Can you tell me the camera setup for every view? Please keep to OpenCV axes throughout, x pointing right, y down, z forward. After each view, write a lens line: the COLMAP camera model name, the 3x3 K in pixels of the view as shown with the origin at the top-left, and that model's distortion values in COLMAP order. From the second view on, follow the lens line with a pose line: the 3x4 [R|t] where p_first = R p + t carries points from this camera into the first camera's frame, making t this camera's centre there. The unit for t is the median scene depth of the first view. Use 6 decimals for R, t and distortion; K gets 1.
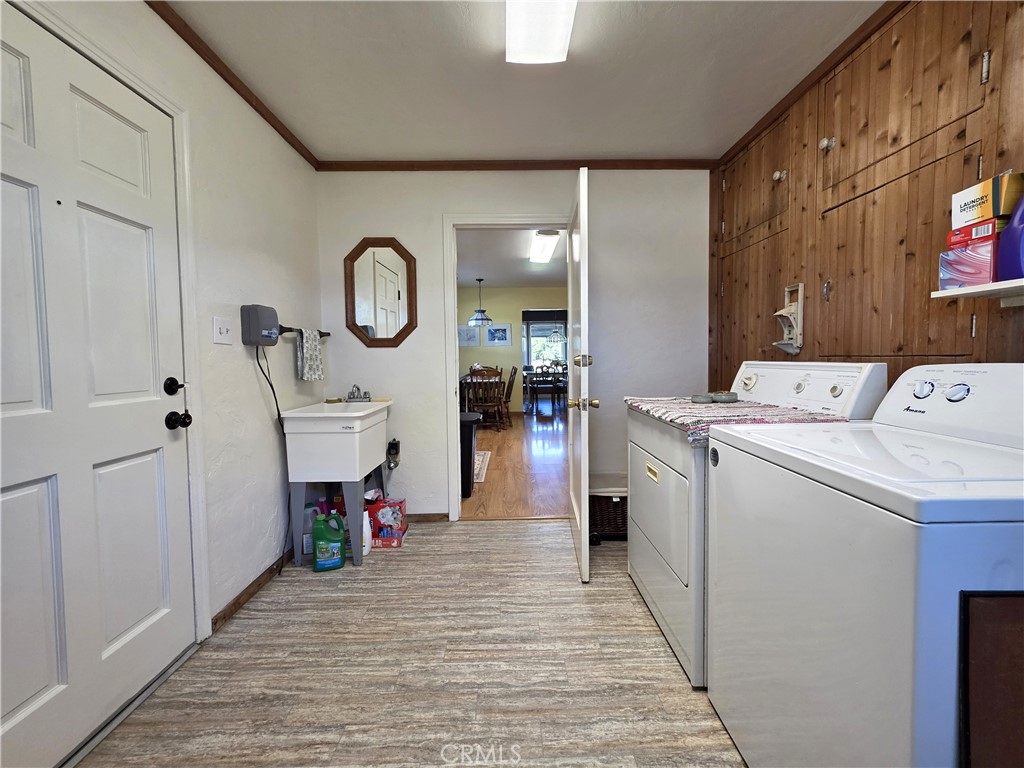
lens RADIAL K [[408.2, 0, 512.6], [0, 408.2, 378.9], [0, 0, 1]] dist [0.002396, 0.000632]
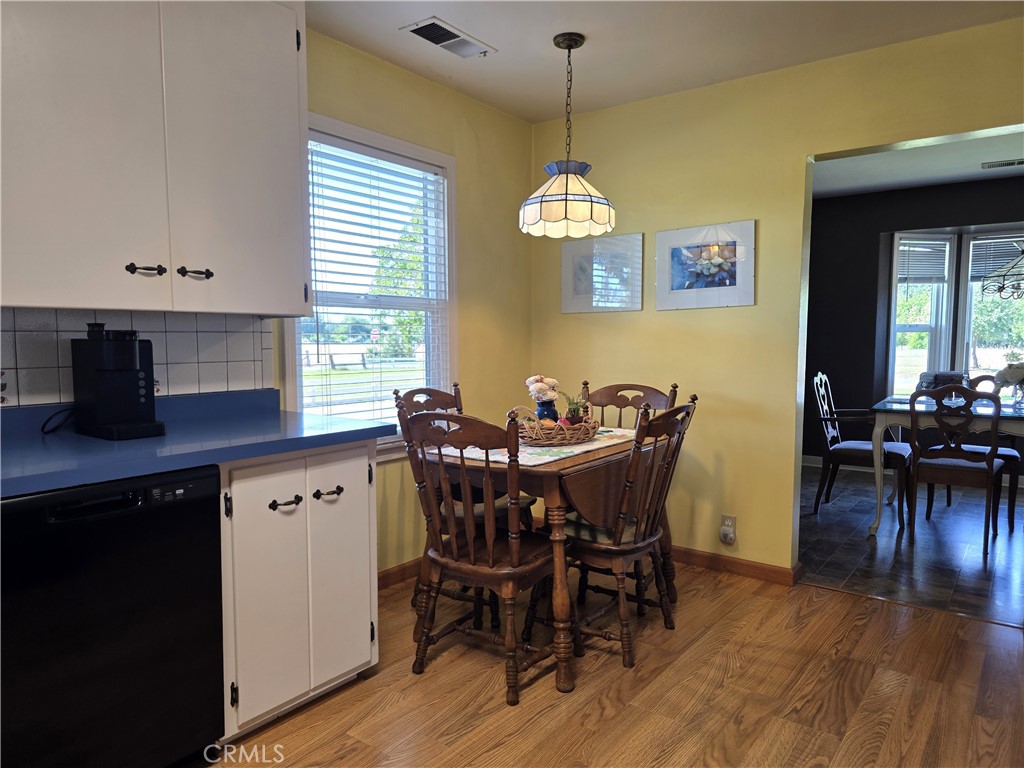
lens RADIAL K [[694.6, 0, 514.5], [0, 694.6, 399.1], [0, 0, 1]] dist [0.046262, -0.044899]
pose [[0.795488, 0.066921, -0.602263, 0.161308], [-0.042502, 0.997597, 0.054710, -0.046609], [0.604477, -0.017924, 0.796421, 0.628616]]
